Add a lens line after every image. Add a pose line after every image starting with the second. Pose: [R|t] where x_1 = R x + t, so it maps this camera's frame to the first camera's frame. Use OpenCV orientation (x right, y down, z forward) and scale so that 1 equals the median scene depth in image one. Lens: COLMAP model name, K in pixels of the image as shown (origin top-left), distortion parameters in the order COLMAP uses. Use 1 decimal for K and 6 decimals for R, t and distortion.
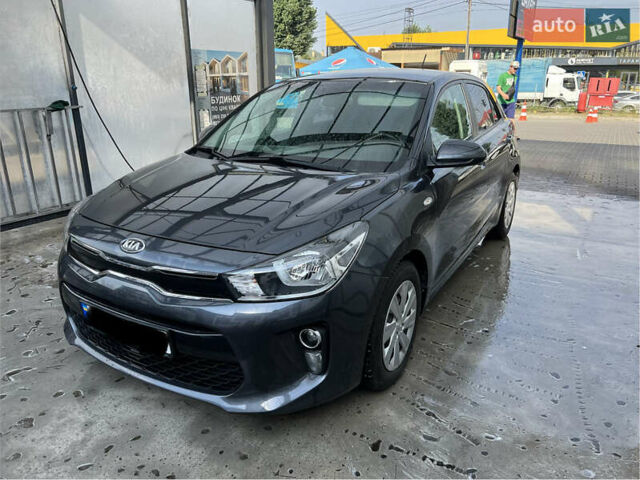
lens RADIAL K [[482.6, 0, 320.0], [0, 482.6, 240.0], [0, 0, 1]] dist [0.000698, -0.047019]
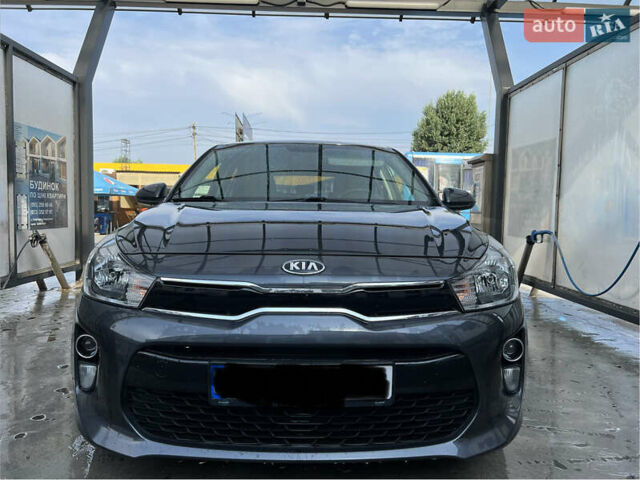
lens RADIAL K [[482.6, 0, 320.0], [0, 482.6, 240.0], [0, 0, 1]] dist [0.000698, -0.047019]
pose [[0.854097, -0.017678, 0.519813, -0.226351], [0.146560, 0.967104, -0.207921, 0.039967], [-0.499037, 0.253768, 0.828591, 0.108232]]
